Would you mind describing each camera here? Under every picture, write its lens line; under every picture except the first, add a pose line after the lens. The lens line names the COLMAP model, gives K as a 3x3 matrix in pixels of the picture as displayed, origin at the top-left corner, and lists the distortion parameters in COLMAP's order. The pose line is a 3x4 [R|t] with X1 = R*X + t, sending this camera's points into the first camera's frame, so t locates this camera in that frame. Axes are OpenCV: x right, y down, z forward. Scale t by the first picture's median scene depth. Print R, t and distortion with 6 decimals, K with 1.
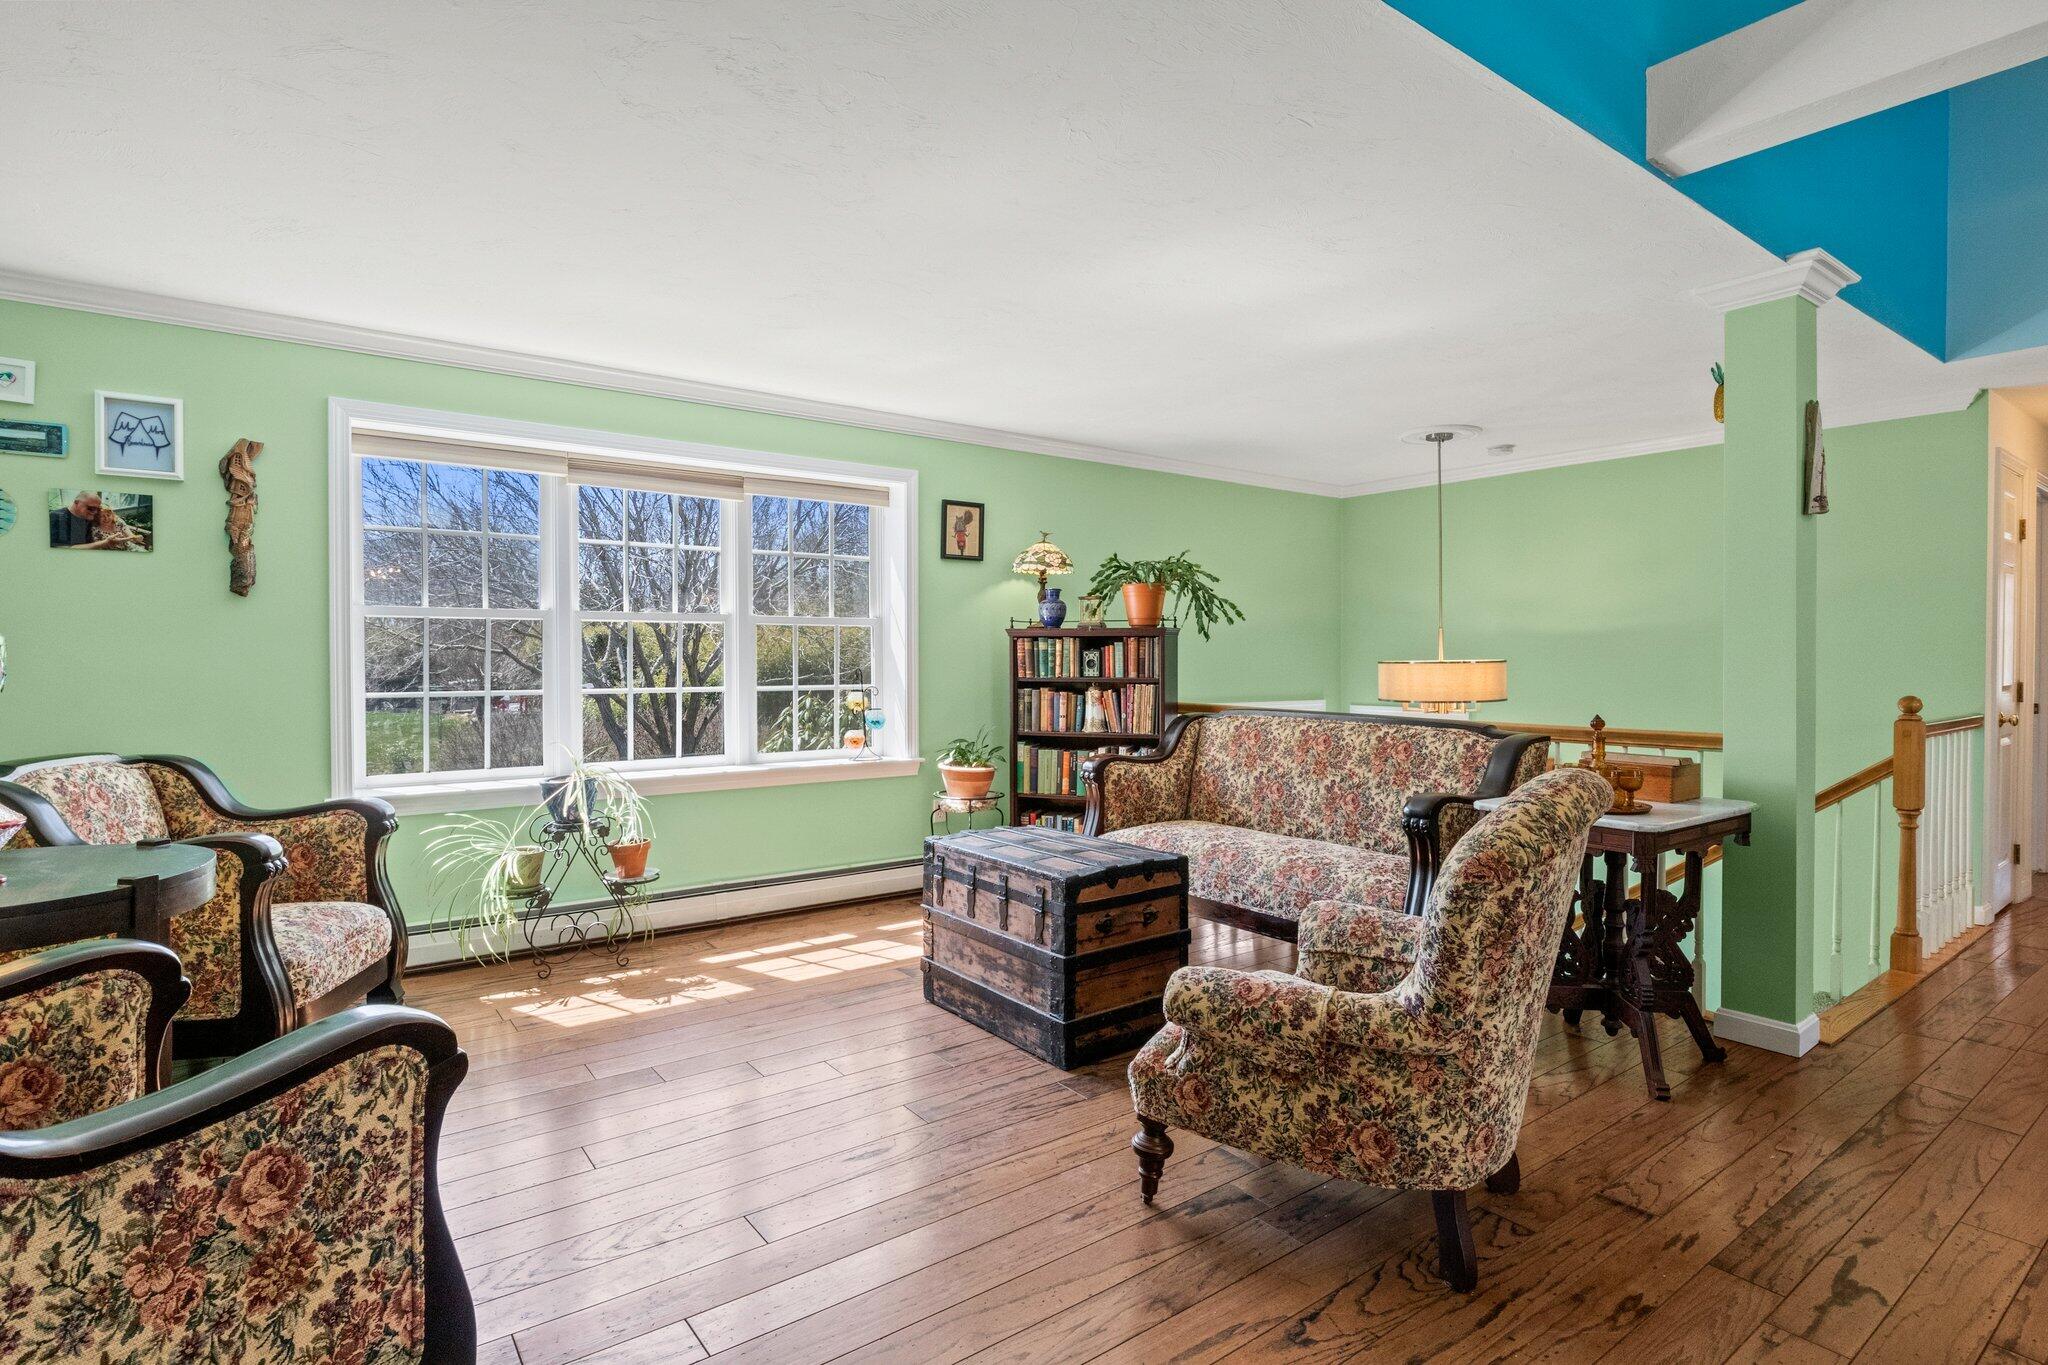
lens RADIAL K [[1020.7, 0, 1033.7], [0, 1020.7, 675.3], [0, 0, 1]] dist [0.003834, 0.000561]
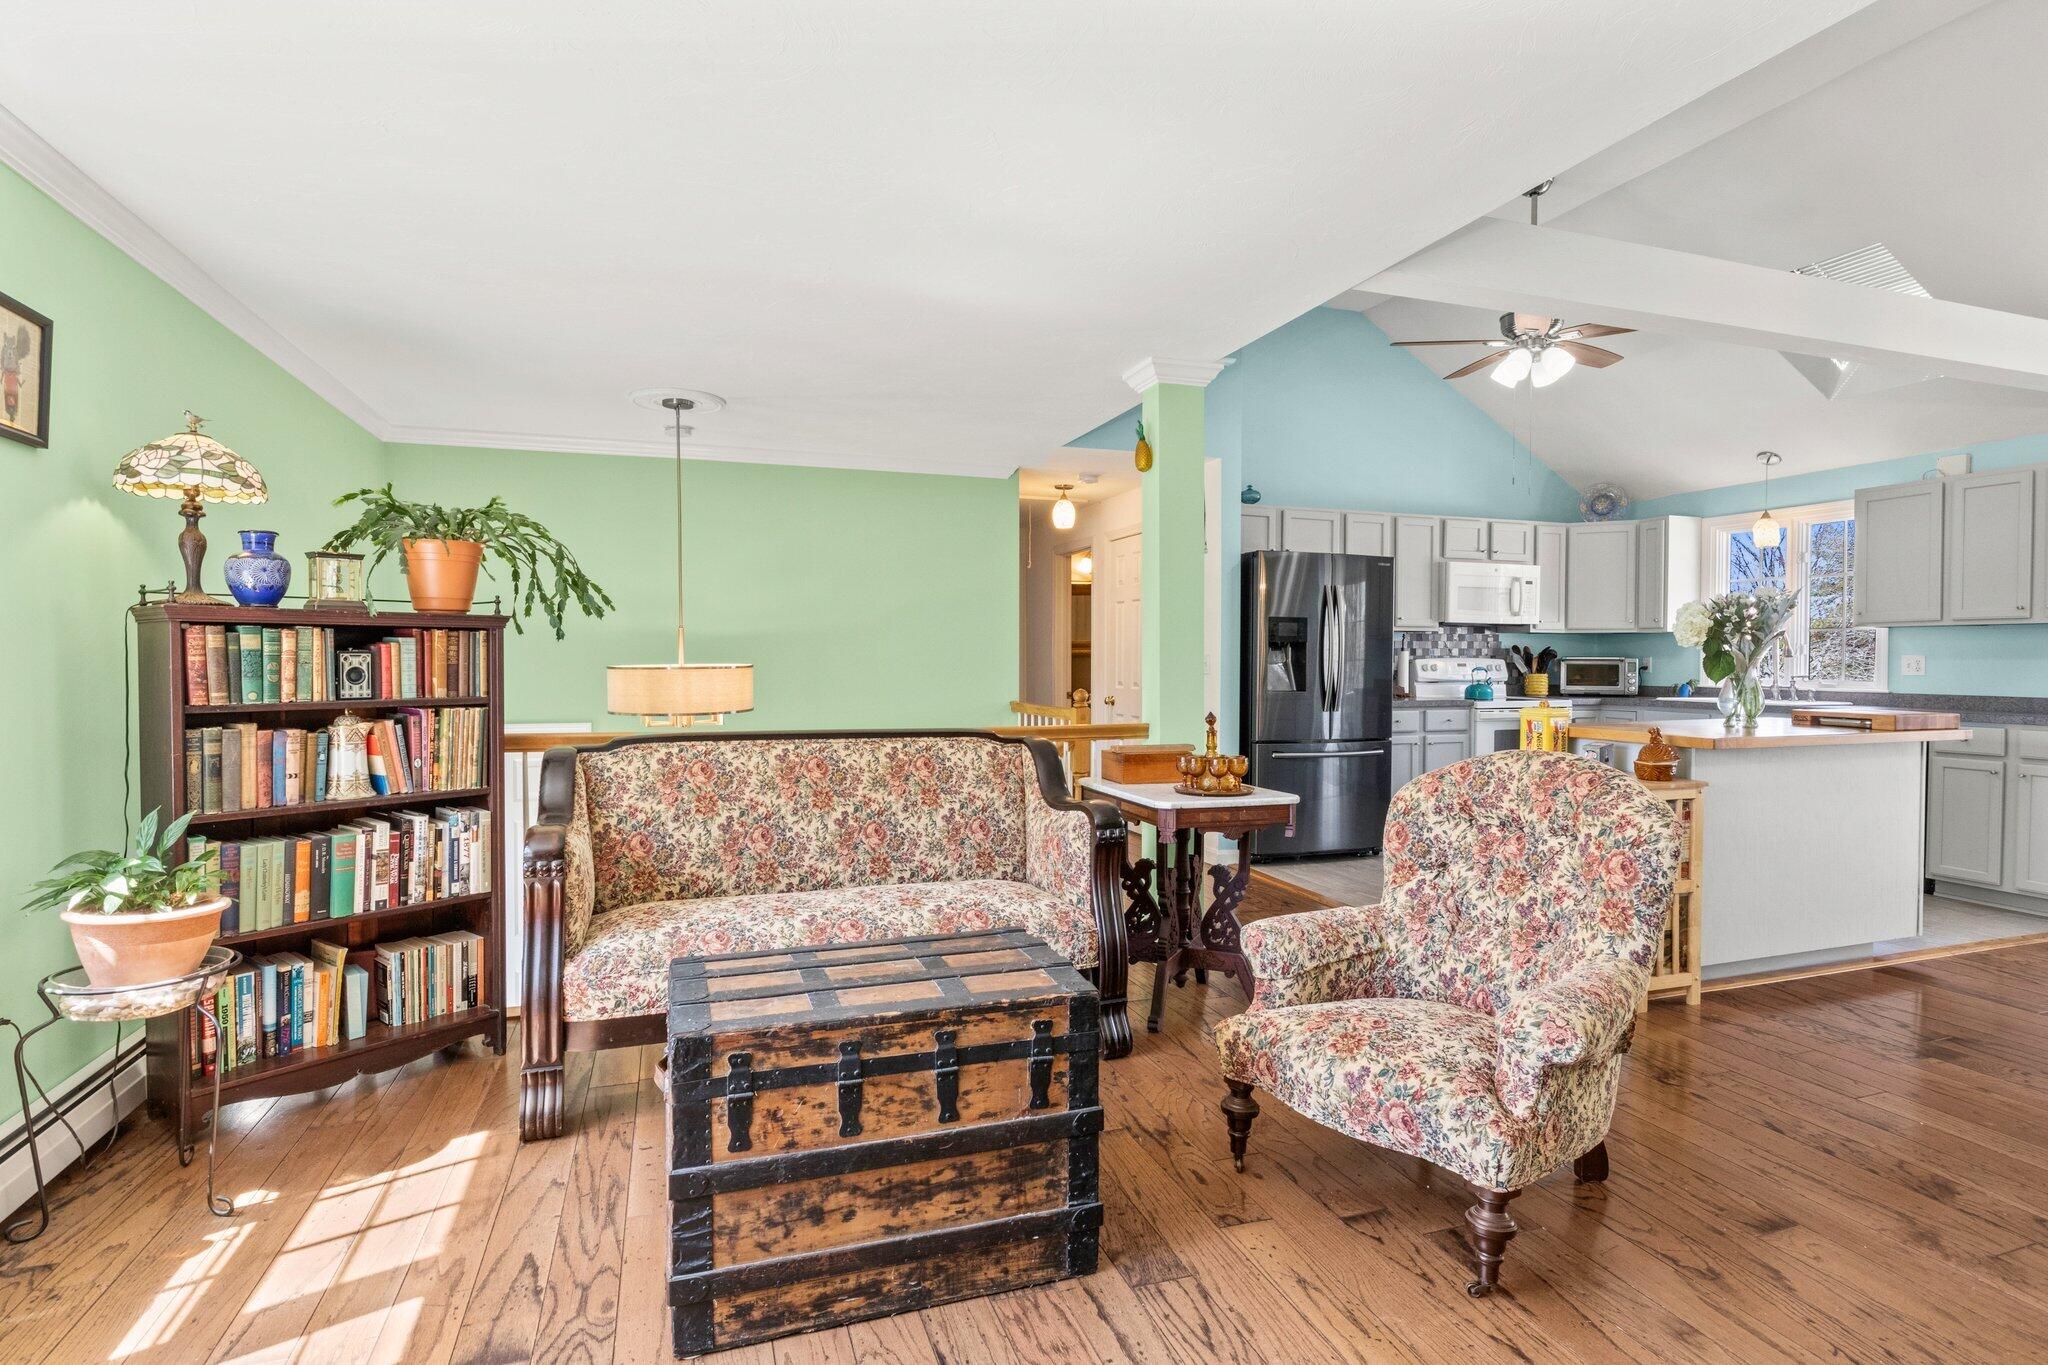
lens RADIAL K [[1048.0, 0, 1015.9], [0, 1048.0, 678.2], [0, 0, 1]] dist [-0.000591, 0.000747]
pose [[0.309773, -0.018475, 0.950631, -0.375628], [0.015028, 0.999781, 0.014533, -0.012518], [-0.950692, 0.009785, 0.309983, 0.482510]]
